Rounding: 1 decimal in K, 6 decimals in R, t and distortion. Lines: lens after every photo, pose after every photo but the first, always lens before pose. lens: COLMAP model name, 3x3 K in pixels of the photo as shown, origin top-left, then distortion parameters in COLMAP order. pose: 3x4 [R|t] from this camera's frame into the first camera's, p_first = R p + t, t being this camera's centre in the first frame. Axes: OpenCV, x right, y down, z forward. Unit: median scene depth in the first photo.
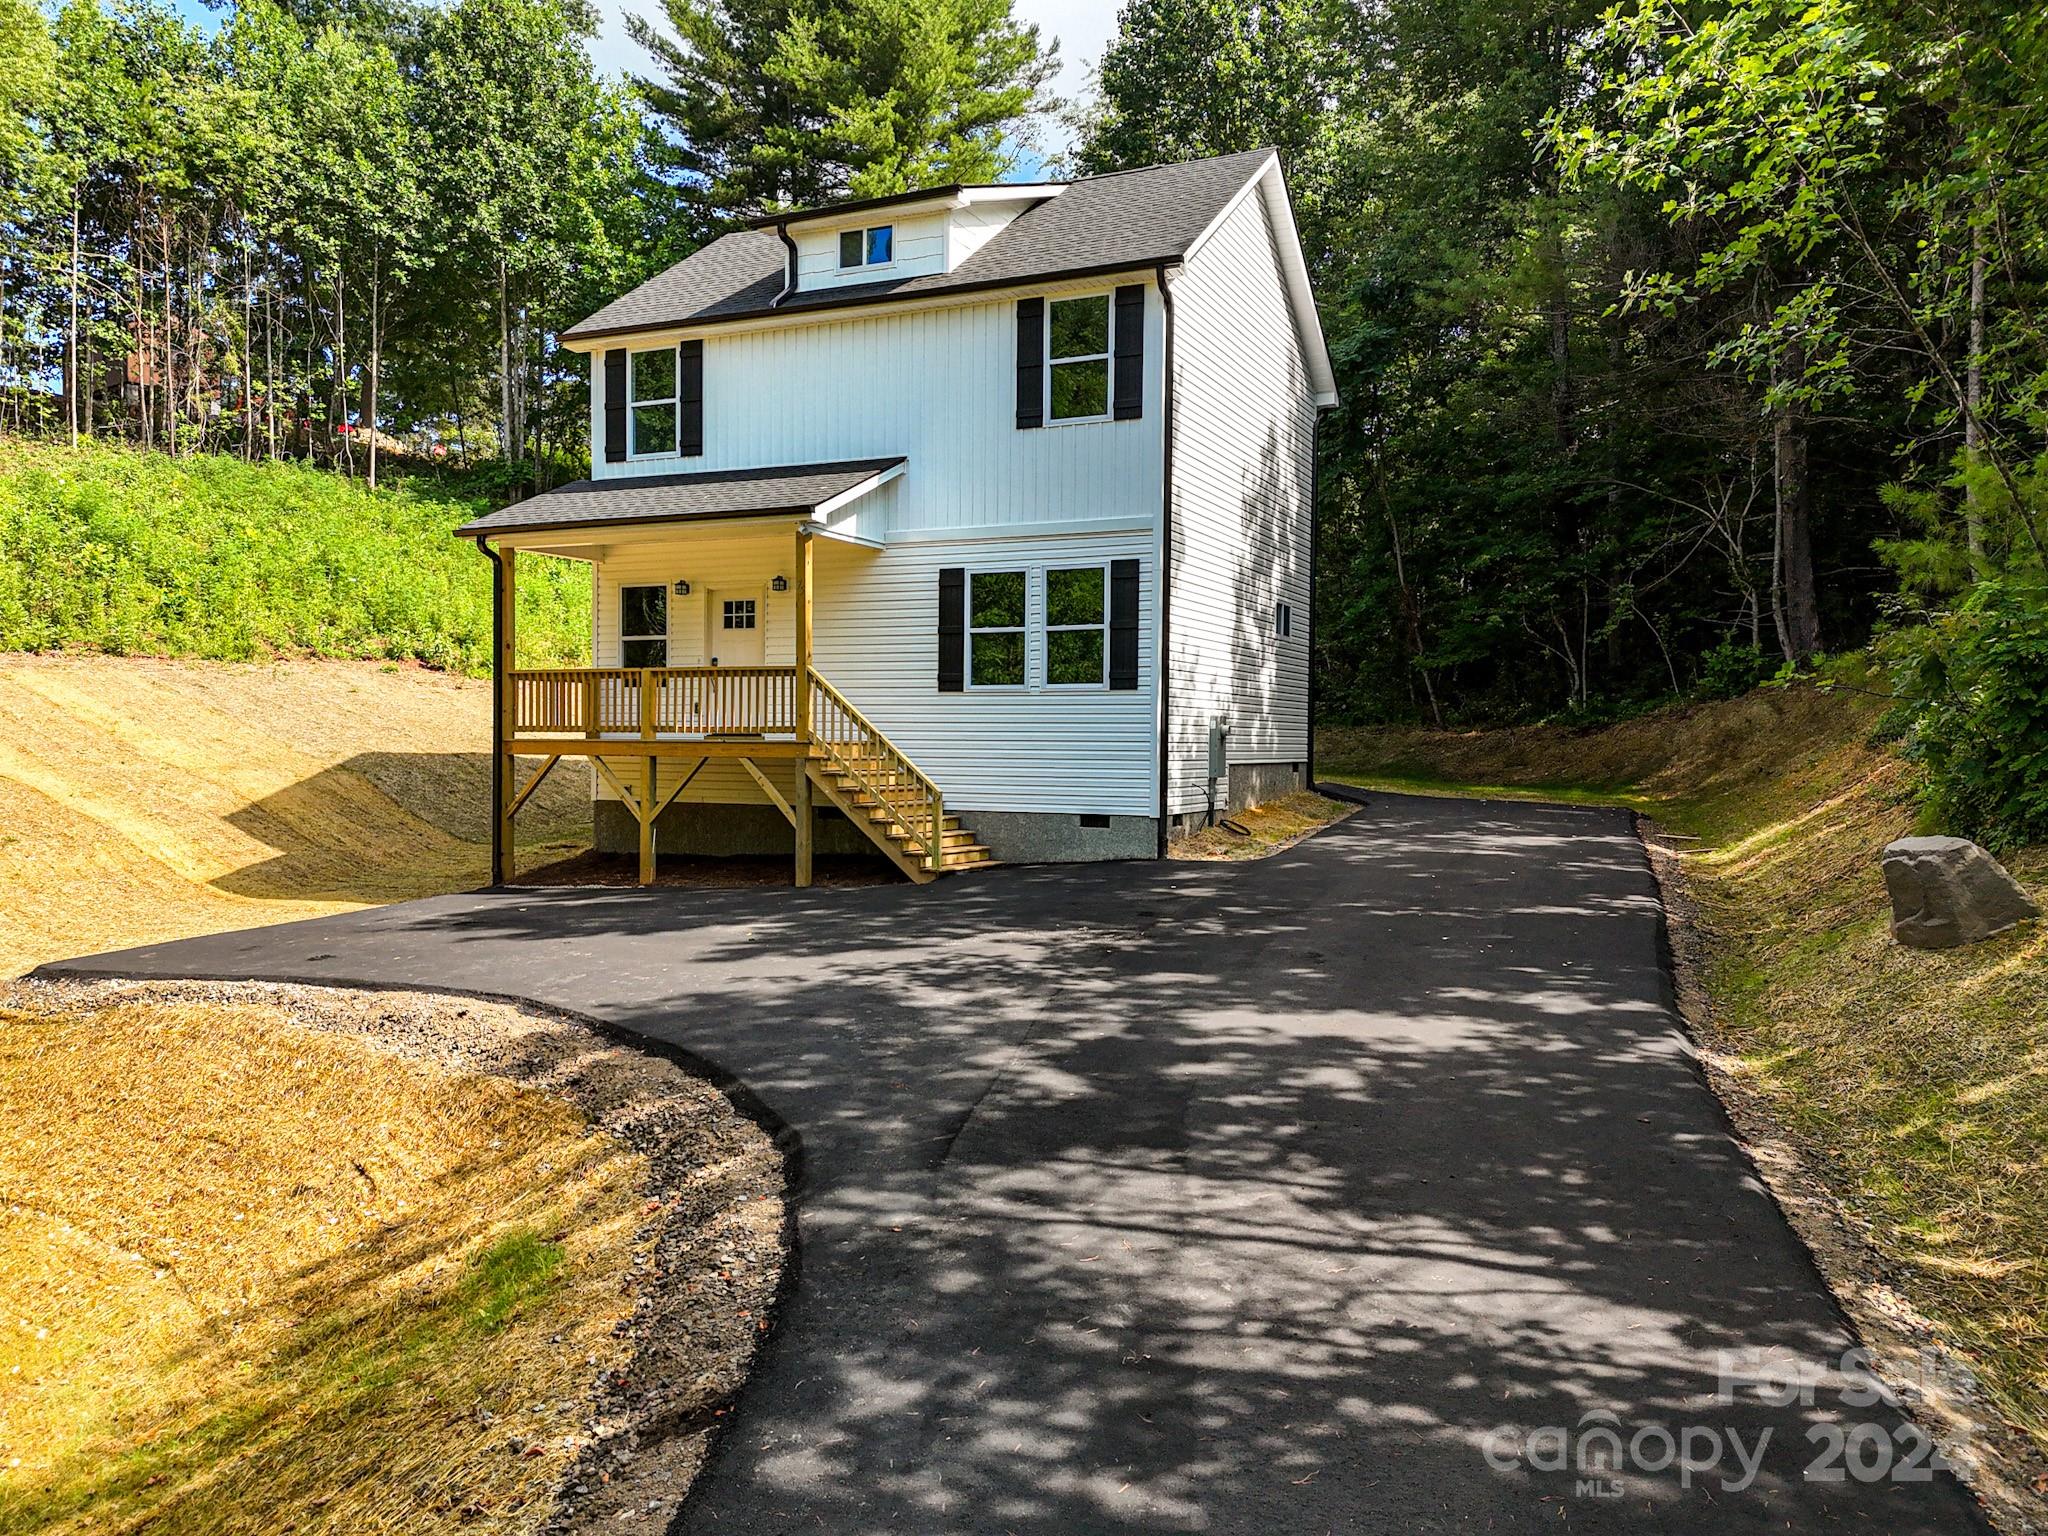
lens RADIAL K [[1499.5, 0, 1025.5], [0, 1499.5, 756.9], [0, 0, 1]] dist [0.081691, -0.078474]
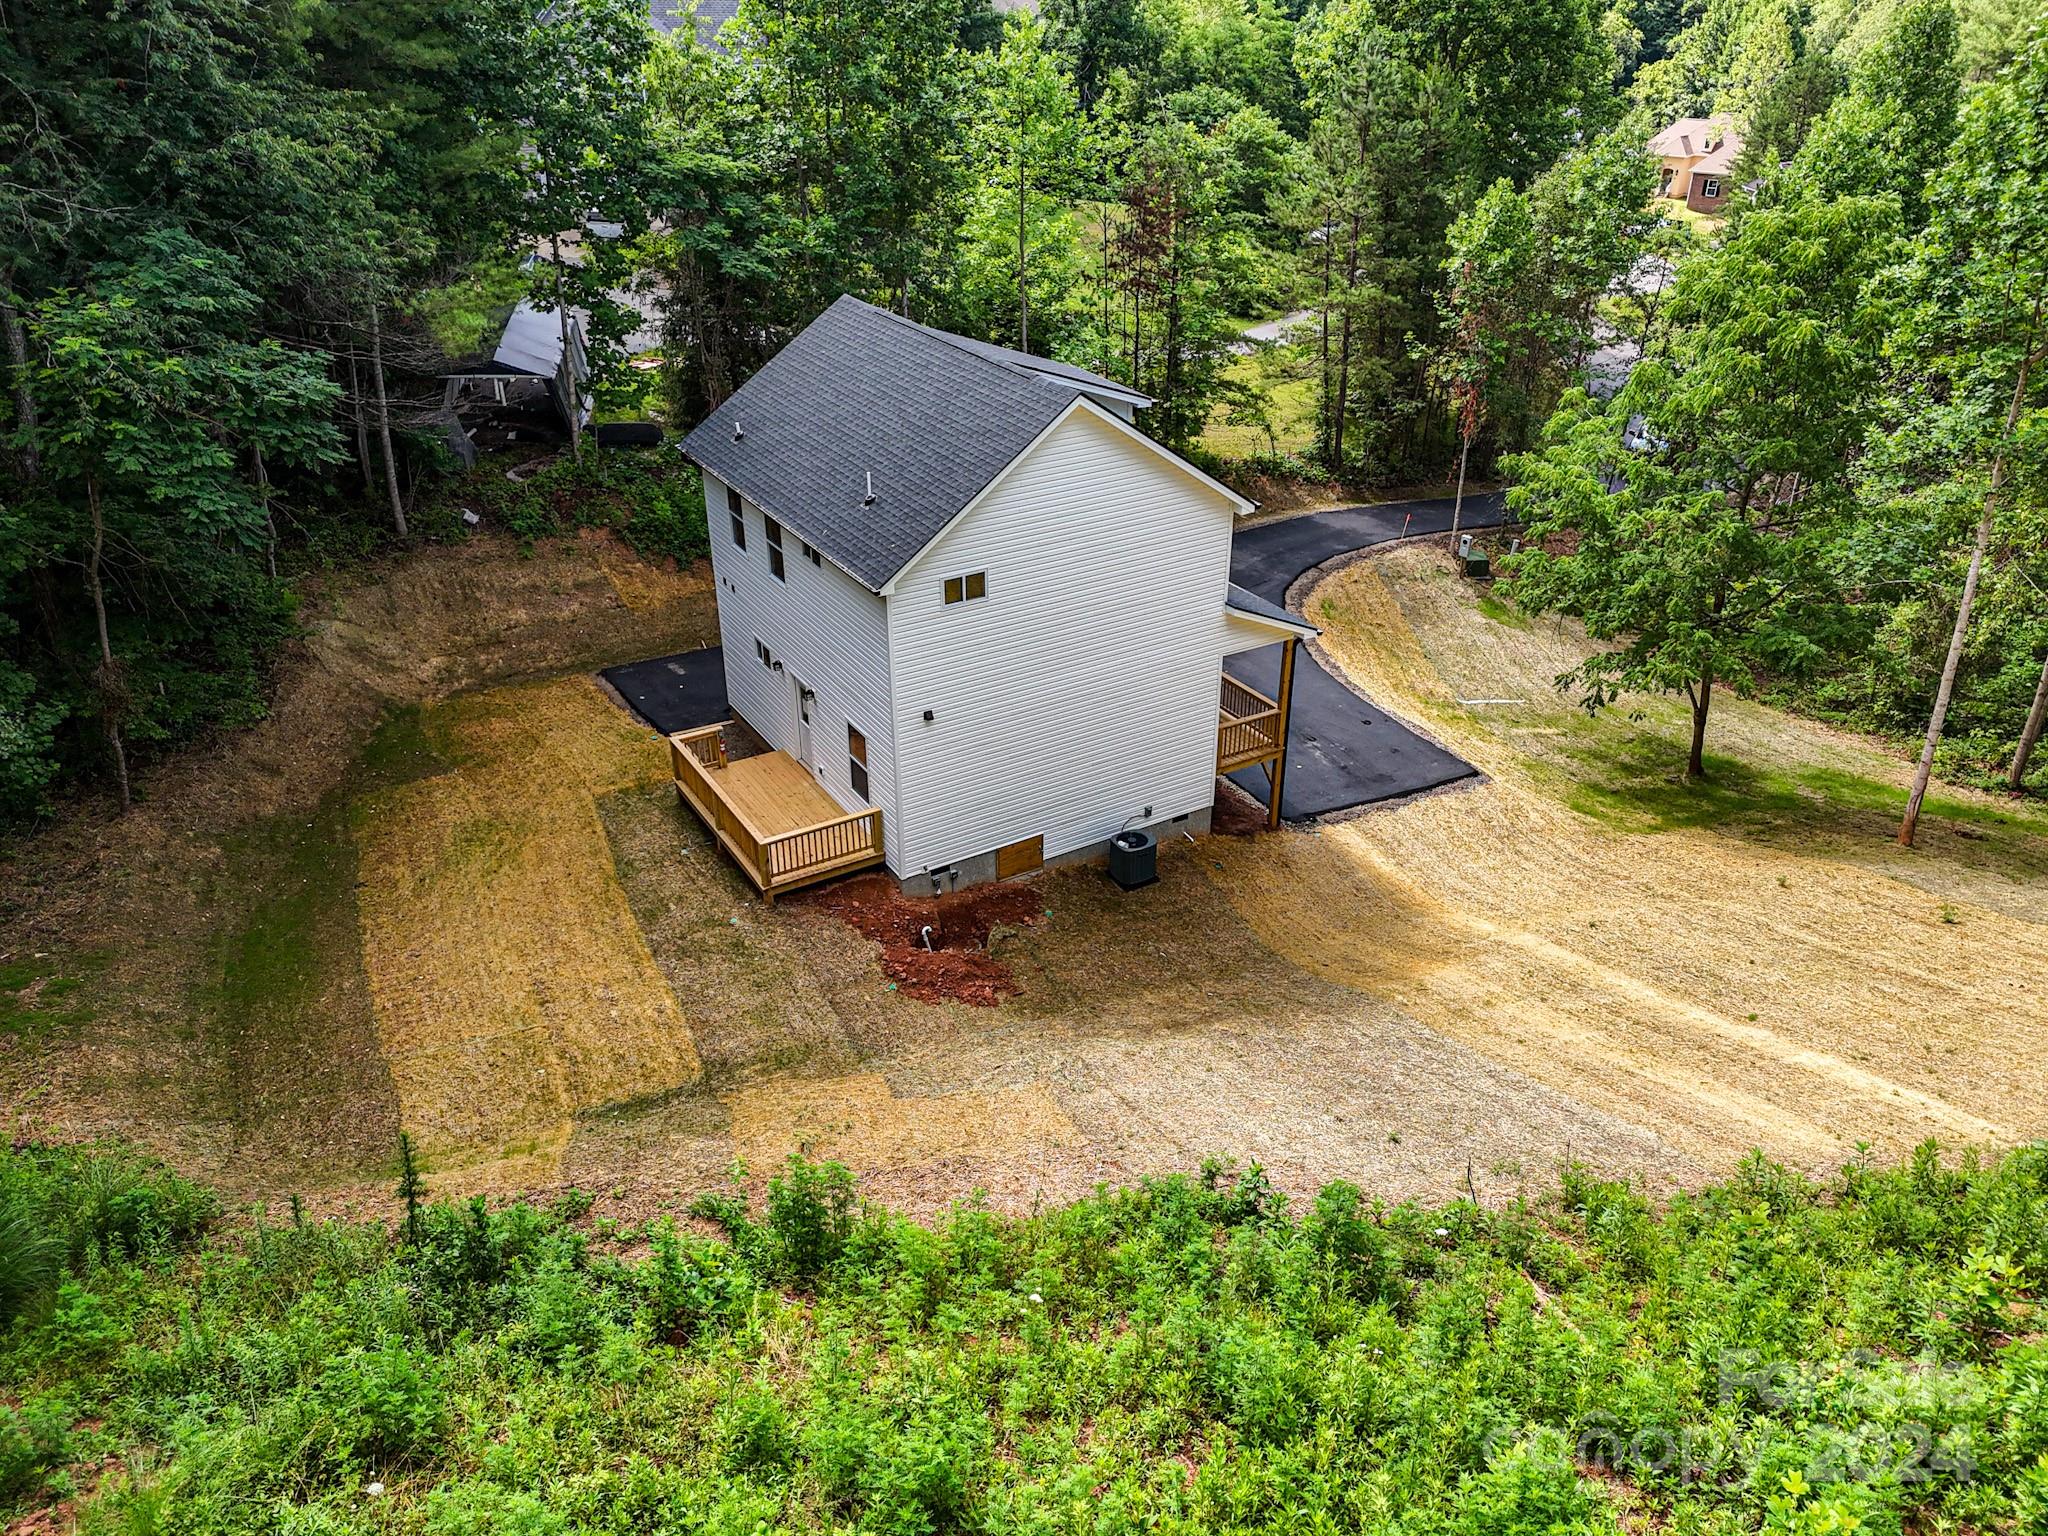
lens RADIAL K [[1505.8, 0, 1026.3], [0, 1505.8, 762.5], [0, 0, 1]] dist [0.075983, -0.069092]
pose [[-0.821405, -0.277140, 0.498485, -0.991906], [-0.000851, 0.874600, 0.484845, -0.810712], [-0.570345, 0.397830, -0.718636, 2.430011]]
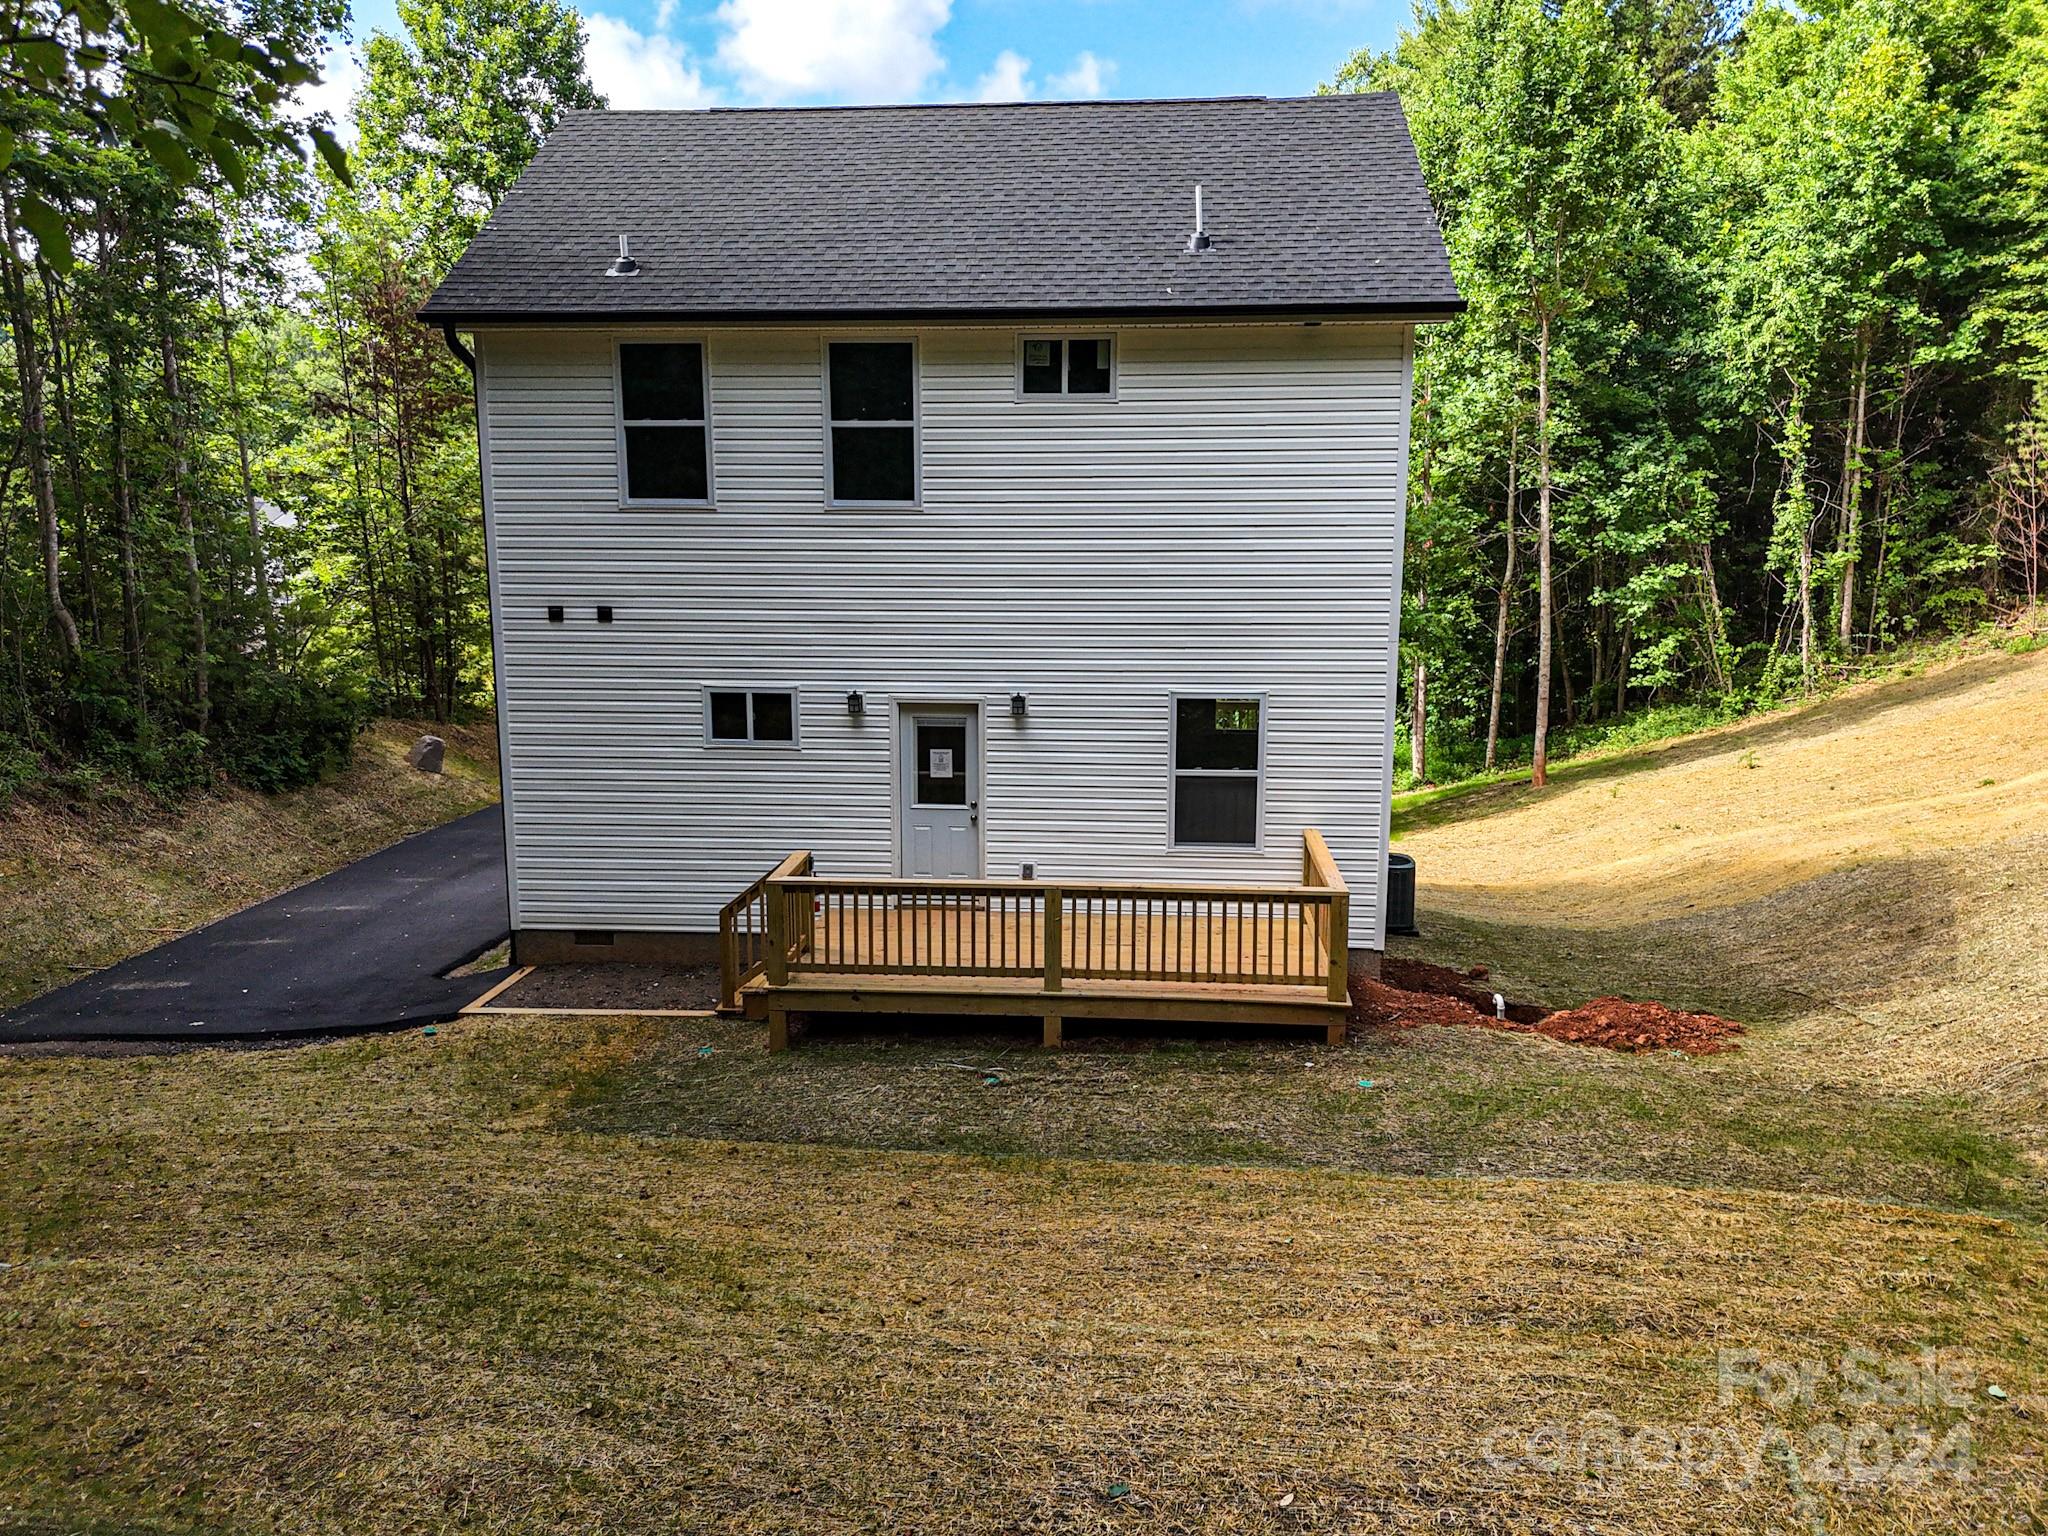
lens RADIAL K [[1505.8, 0, 1026.3], [0, 1505.8, 762.5], [0, 0, 1]] dist [0.075983, -0.069092]
pose [[-0.941197, 0.049720, -0.334179, 0.230557], [-0.011530, 0.983809, 0.178846, -0.229523], [0.337661, 0.172183, -0.925386, 2.126015]]
